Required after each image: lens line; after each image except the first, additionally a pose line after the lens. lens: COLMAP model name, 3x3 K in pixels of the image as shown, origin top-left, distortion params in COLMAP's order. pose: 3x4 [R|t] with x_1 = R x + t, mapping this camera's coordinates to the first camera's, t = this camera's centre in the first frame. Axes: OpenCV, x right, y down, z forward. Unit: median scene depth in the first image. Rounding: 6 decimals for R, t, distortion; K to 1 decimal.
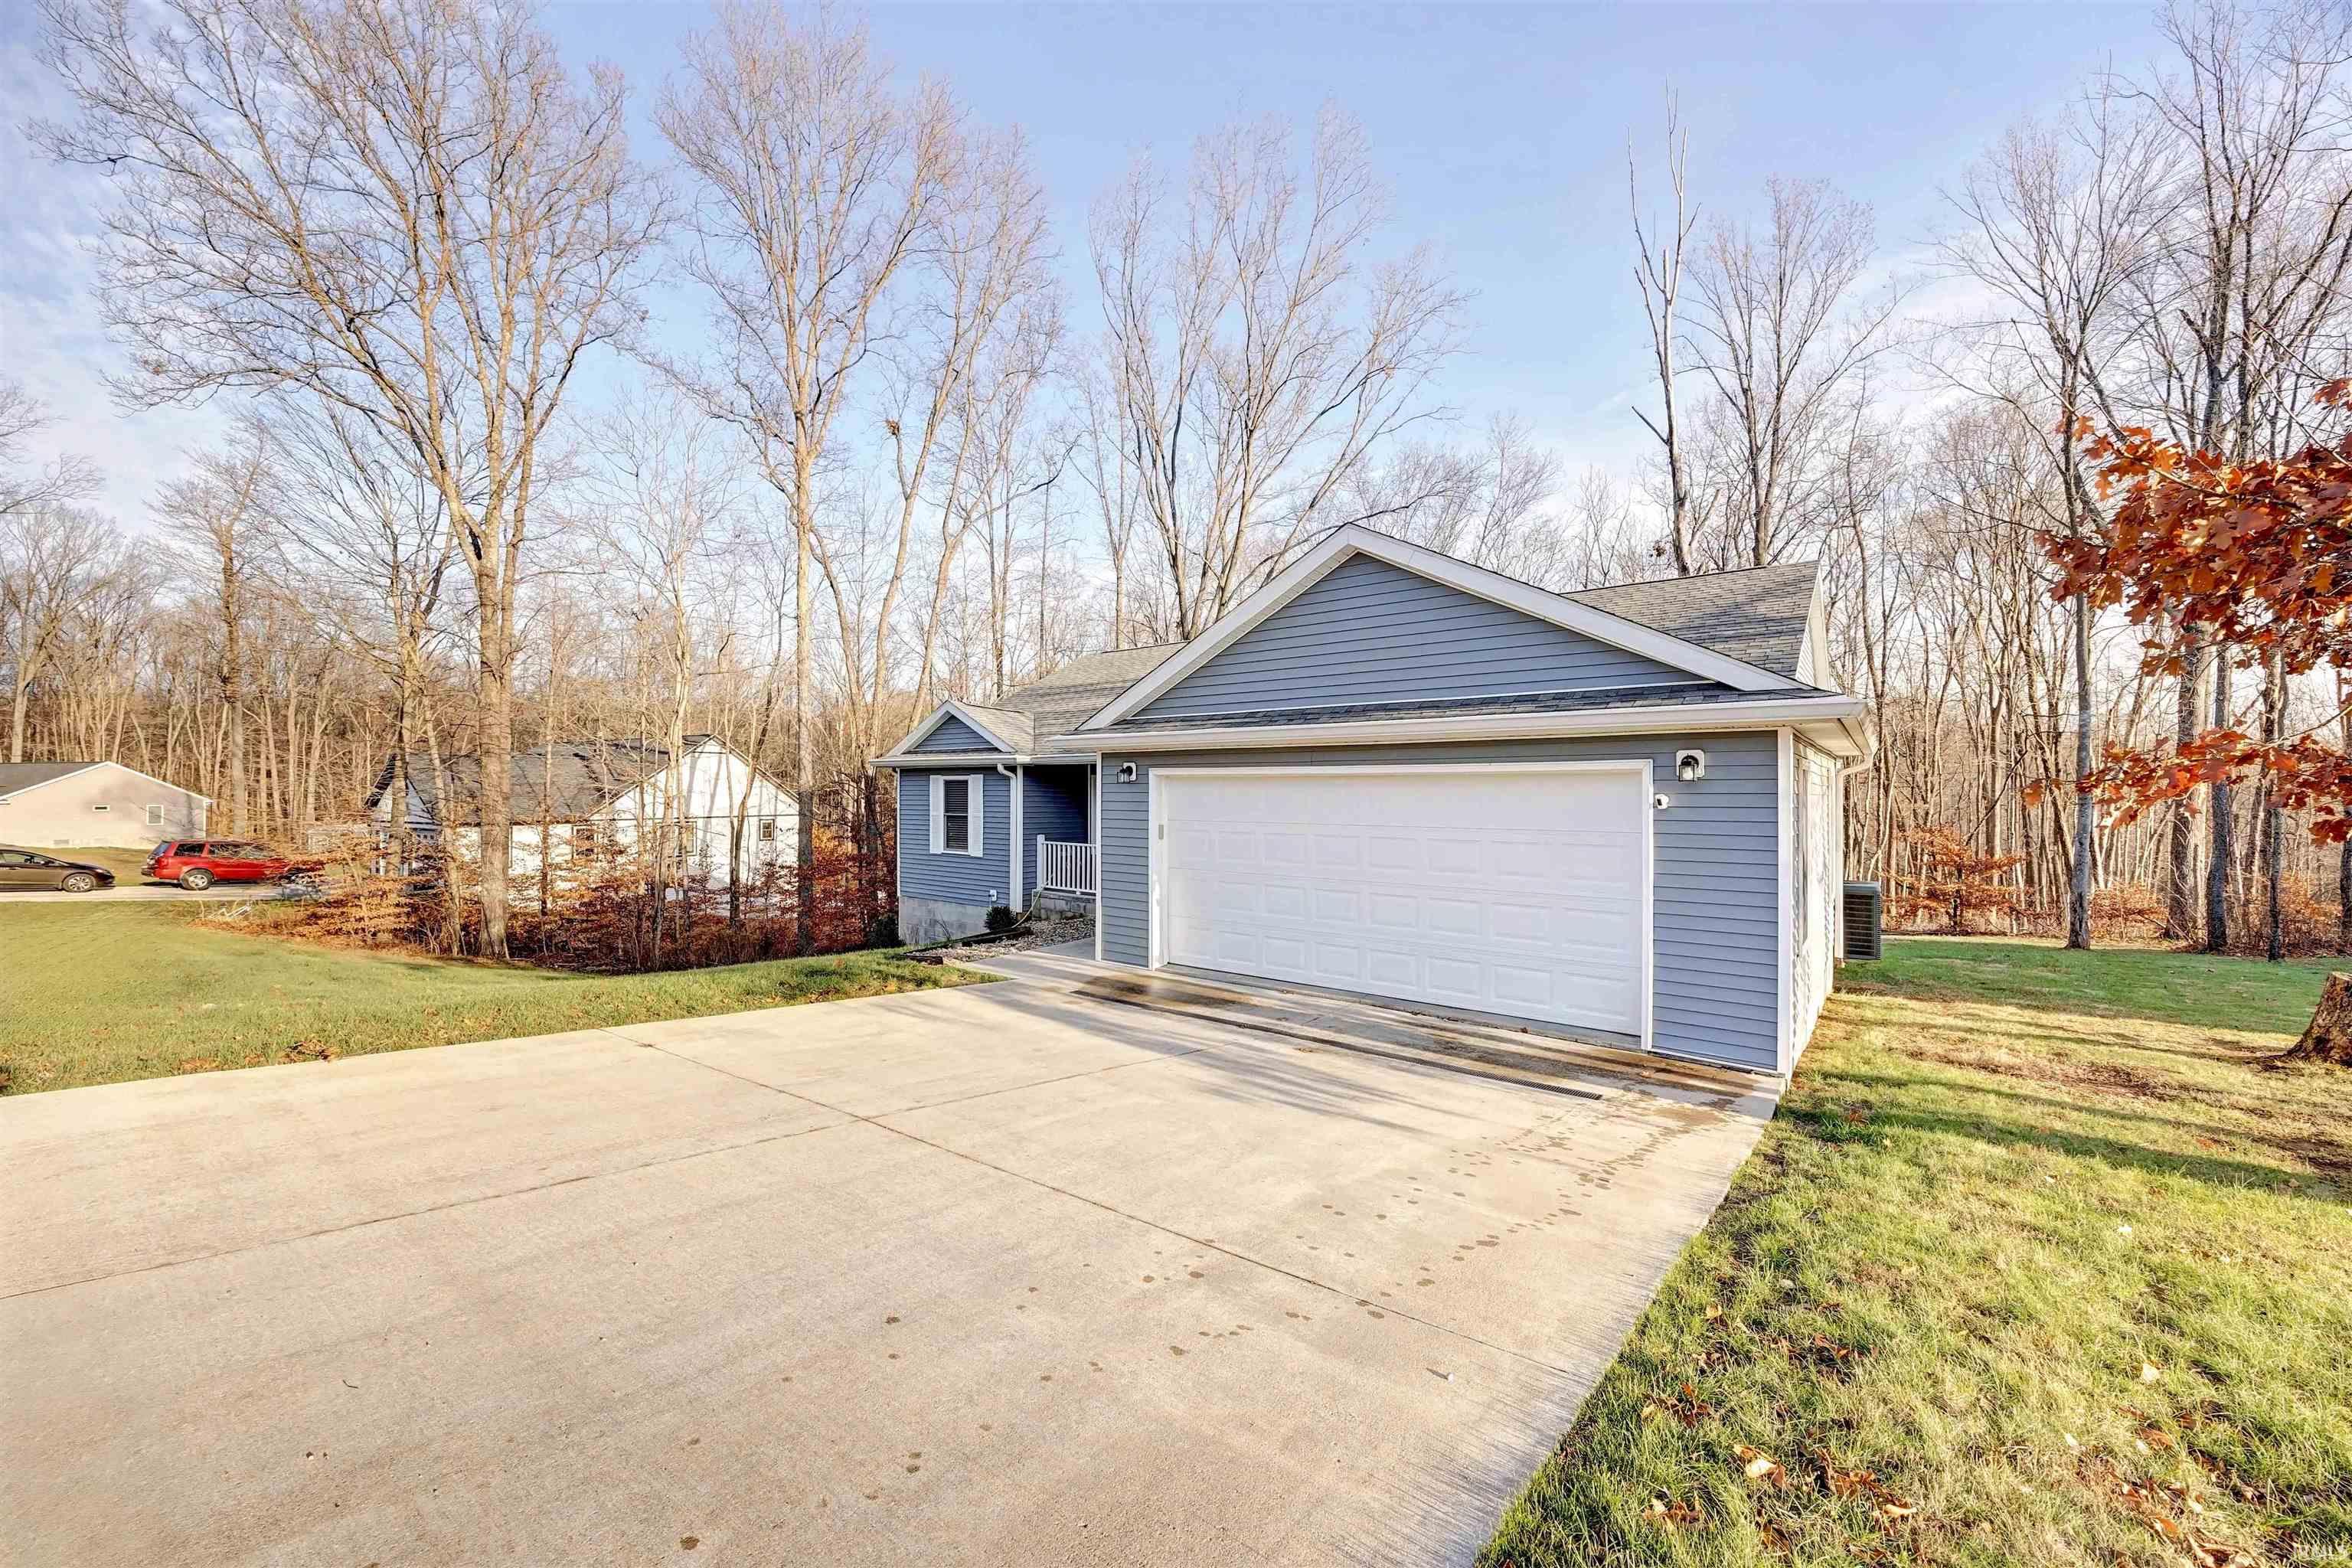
lens RADIAL K [[919.5, 0, 1180.0], [0, 919.5, 780.2], [0, 0, 1]] dist [0.000742, 0.000324]
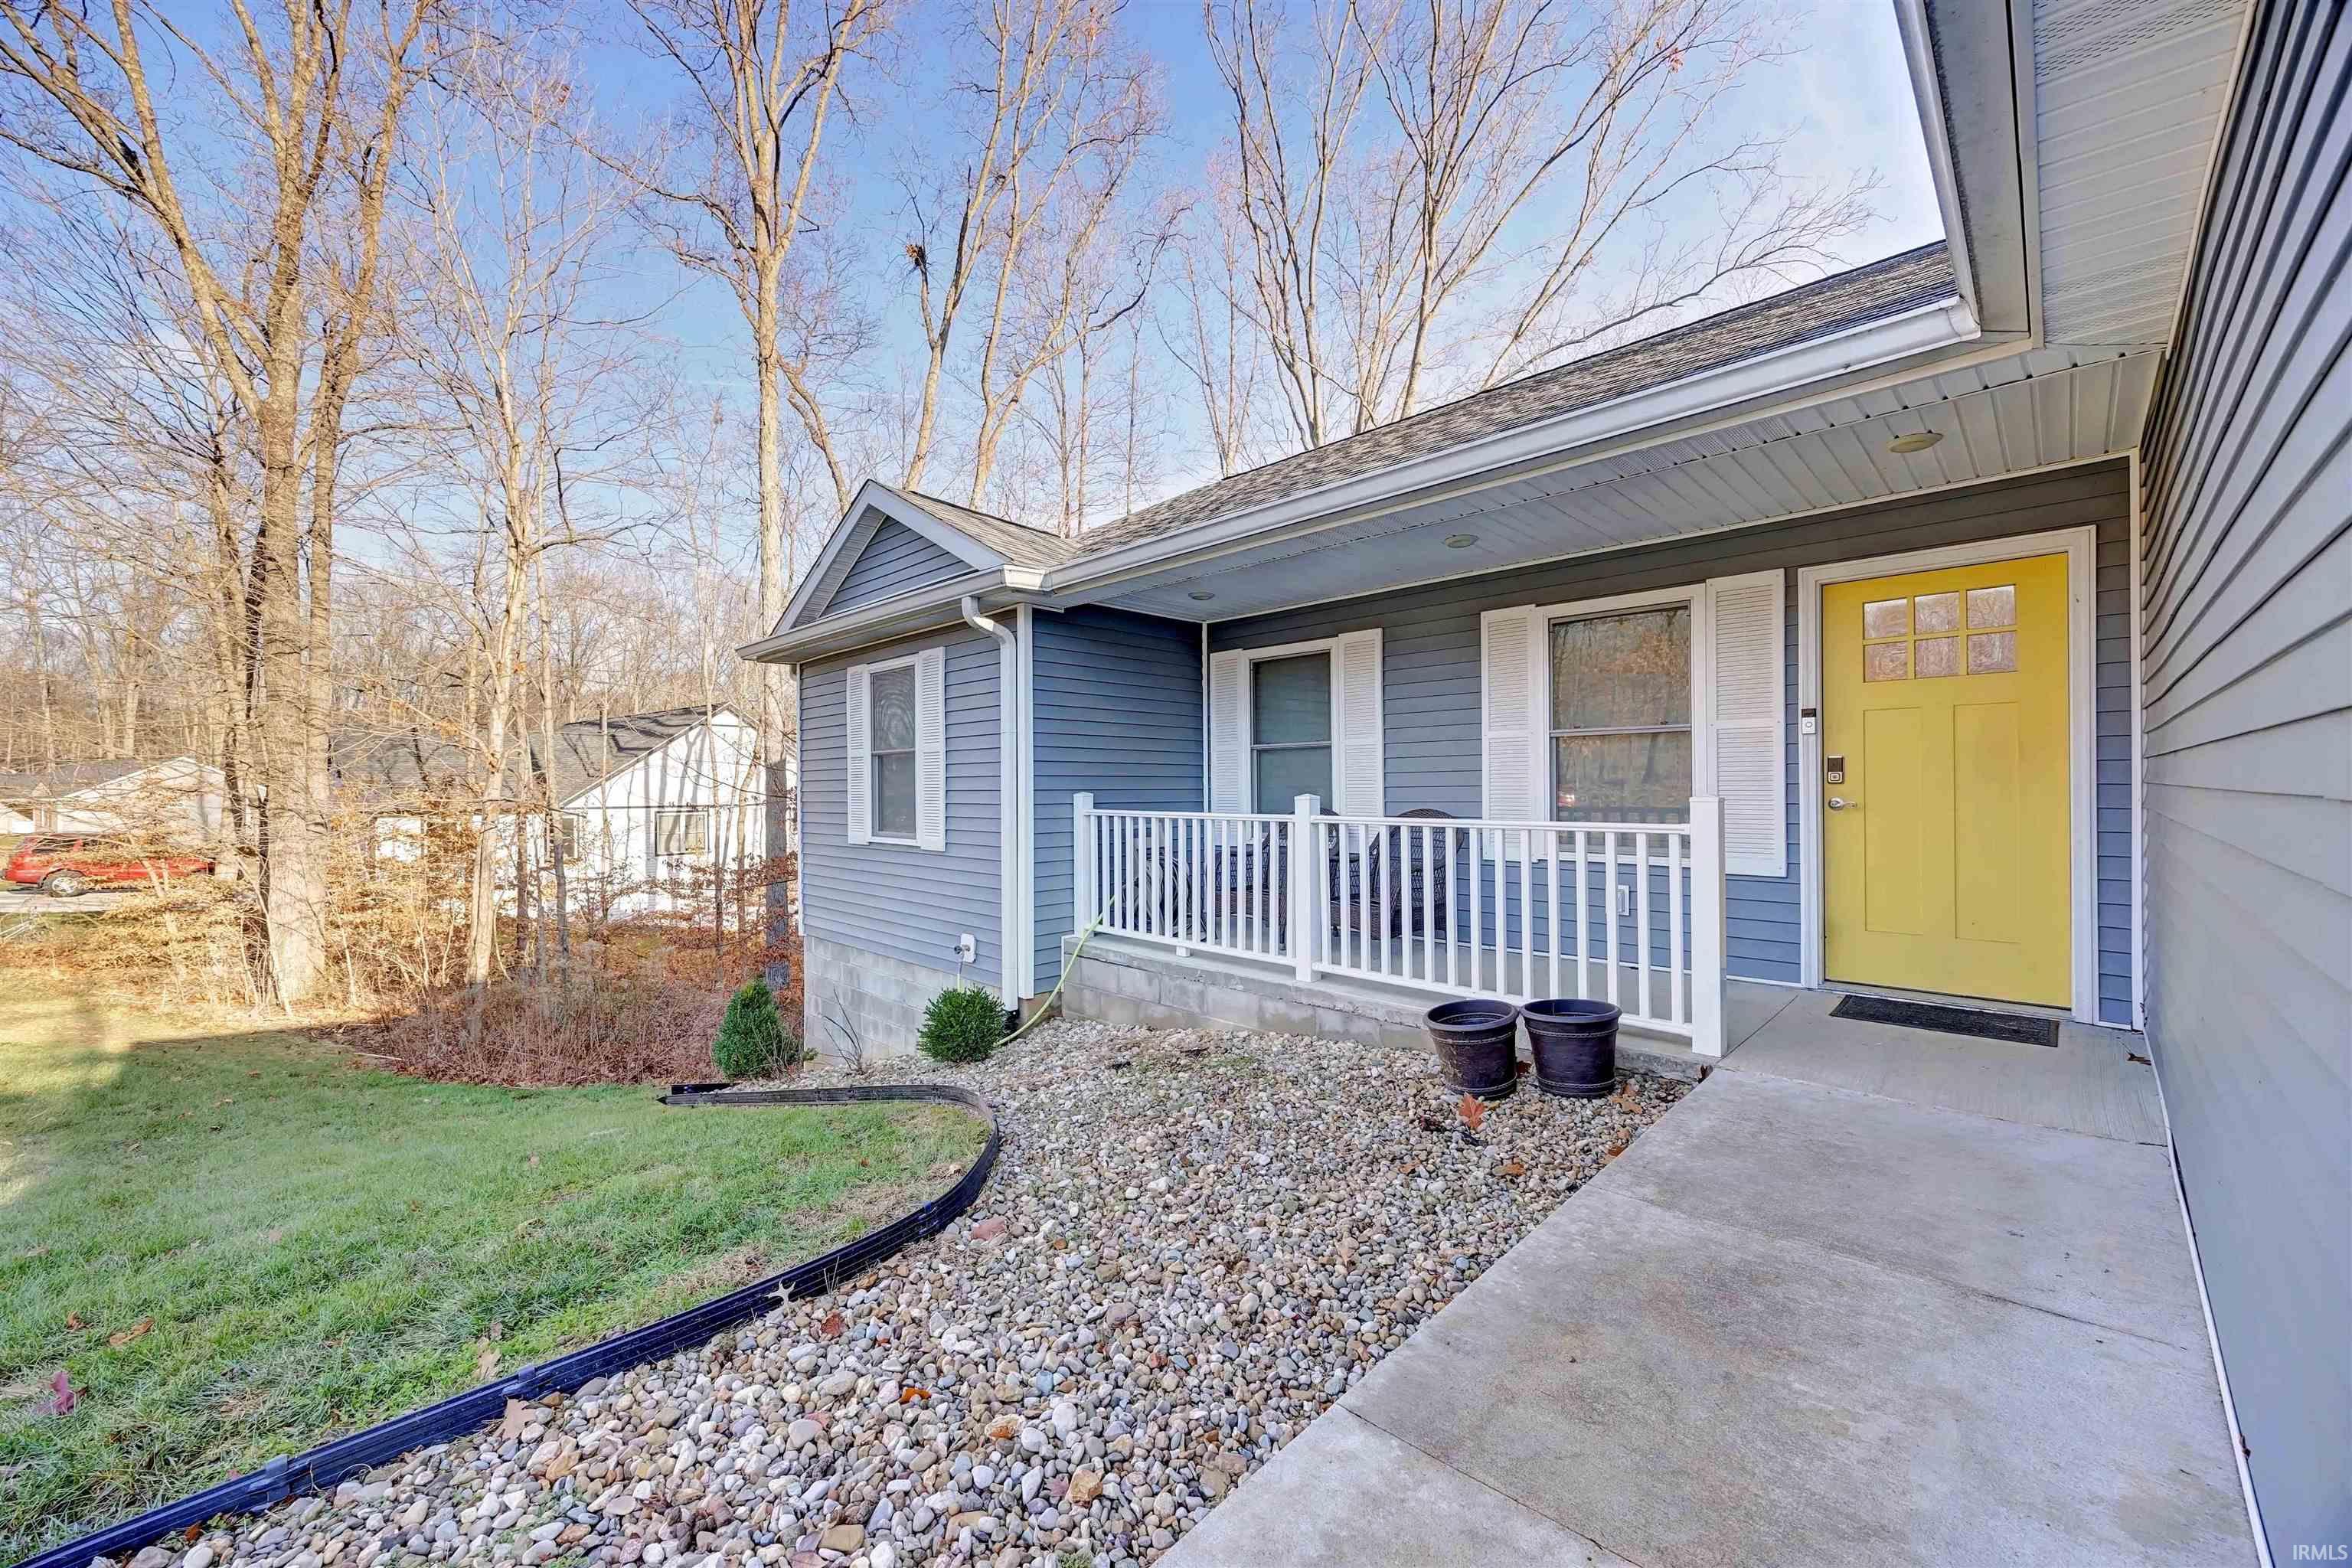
lens RADIAL K [[919.5, 0, 1161.5], [0, 919.5, 788.7], [0, 0, 1]] dist [0.000742, 0.000324]
pose [[0.991923, -0.009156, -0.126514, -0.070067], [0.010422, 0.999902, 0.009350, 0.053572], [0.126416, -0.010593, 0.991921, 0.617465]]
